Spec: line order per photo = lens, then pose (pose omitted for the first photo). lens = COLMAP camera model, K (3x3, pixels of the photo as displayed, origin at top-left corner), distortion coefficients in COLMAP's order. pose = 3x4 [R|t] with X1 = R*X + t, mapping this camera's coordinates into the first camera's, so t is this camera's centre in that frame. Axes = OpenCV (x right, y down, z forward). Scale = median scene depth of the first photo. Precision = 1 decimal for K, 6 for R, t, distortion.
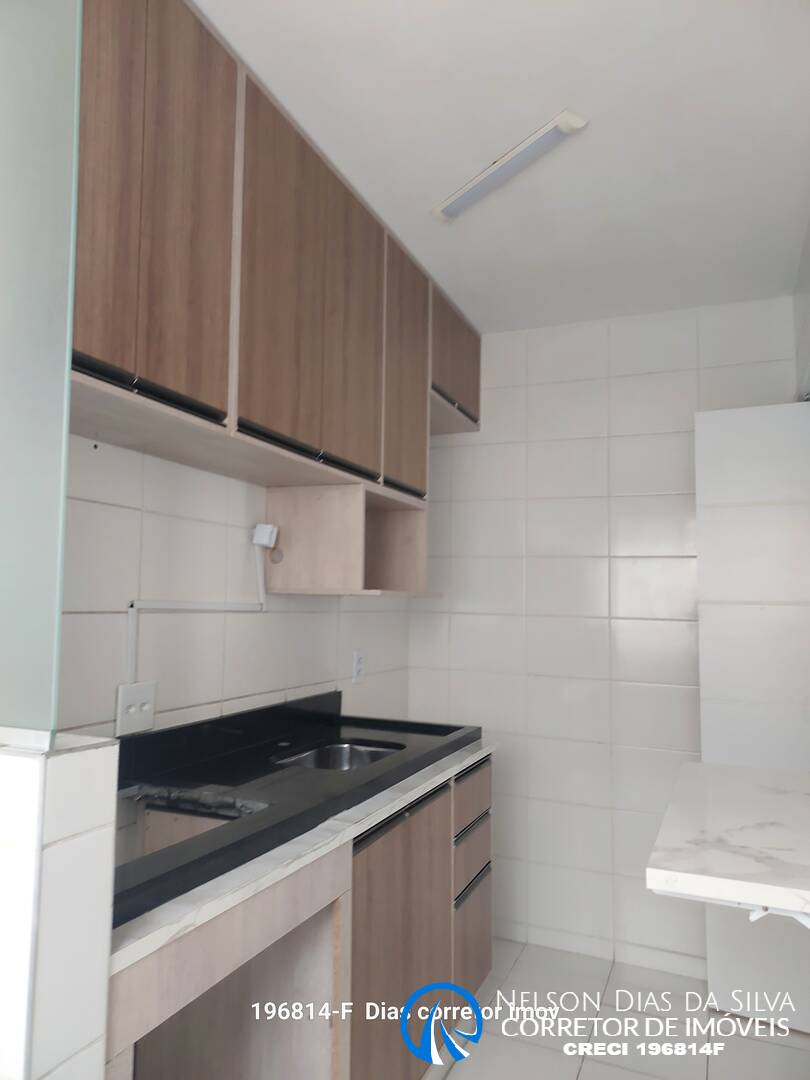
lens RADIAL K [[769.9, 0, 409.7], [0, 769.9, 547.0], [0, 0, 1]] dist [0.101936, -0.084345]
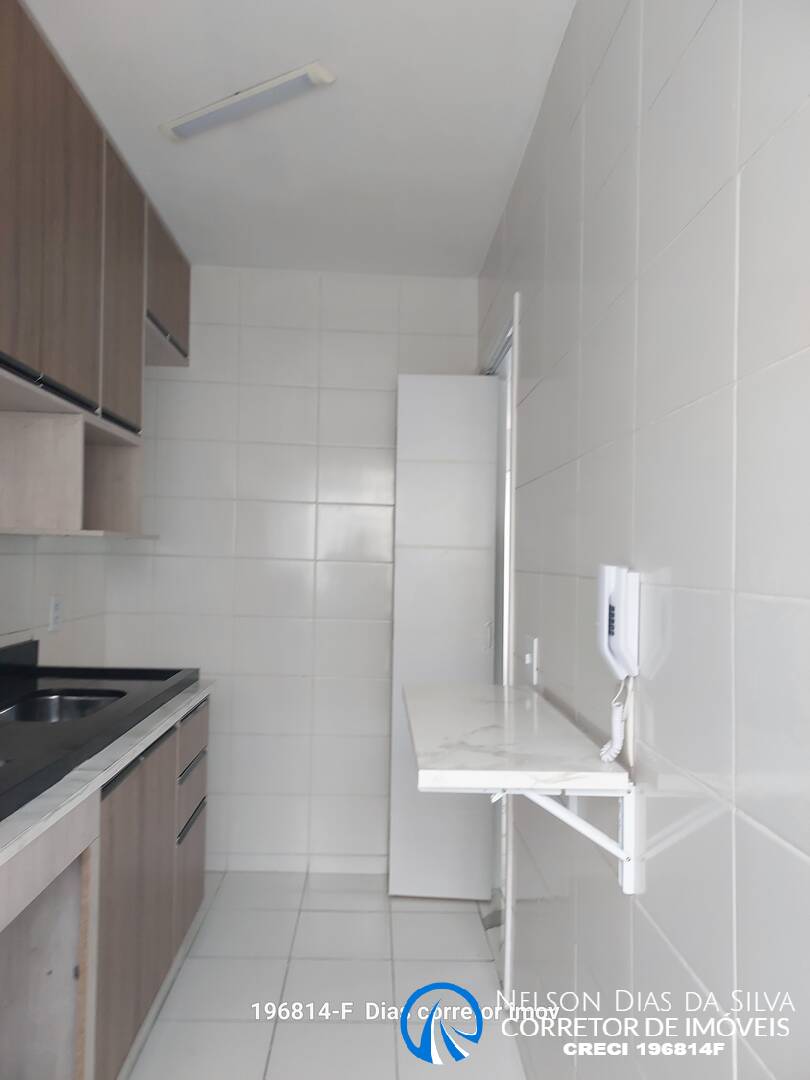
lens RADIAL K [[769.9, 0, 409.7], [0, 769.9, 547.0], [0, 0, 1]] dist [0.101936, -0.084345]
pose [[0.911279, 0.011585, 0.411626, -0.082292], [-0.041904, 0.997024, 0.064709, -0.001399], [-0.409652, -0.076216, 0.909053, -0.014459]]
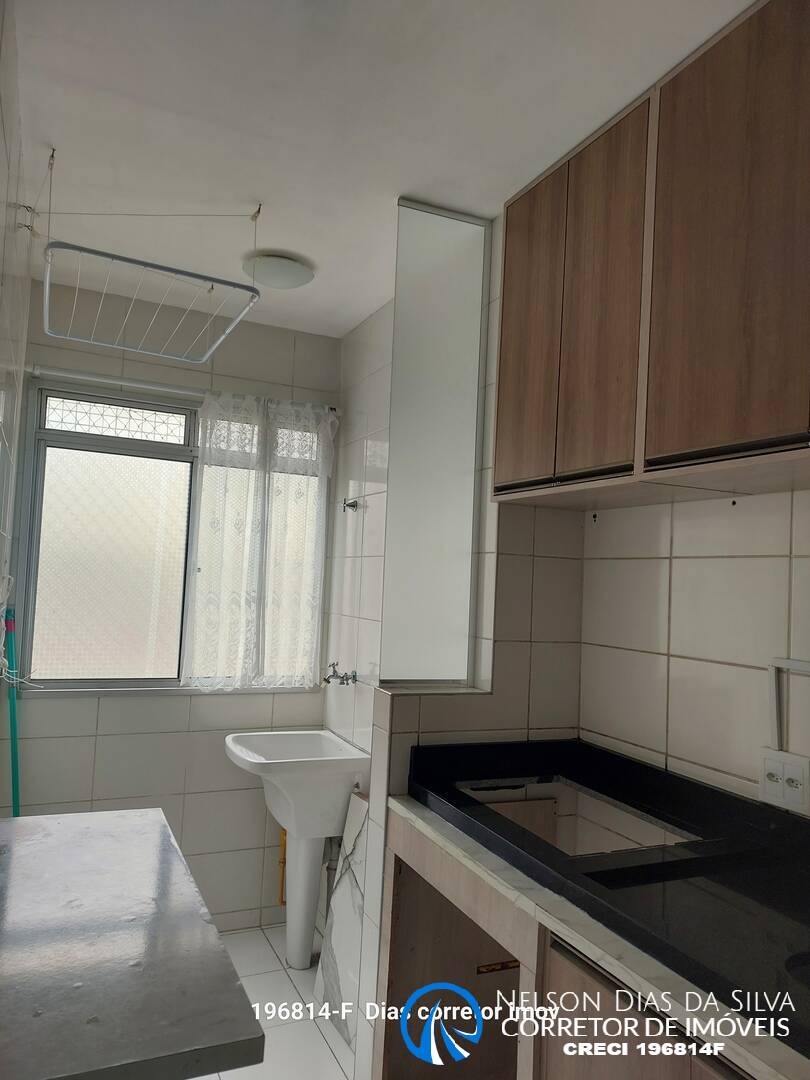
lens RADIAL K [[774.1, 0, 408.1], [0, 774.1, 561.2], [0, 0, 1]] dist [0.105556, -0.090883]
pose [[-0.666792, -0.068811, -0.742060, 0.464956], [0.005615, 0.995236, -0.097334, 0.033478], [0.745222, -0.069068, -0.663229, 0.972860]]
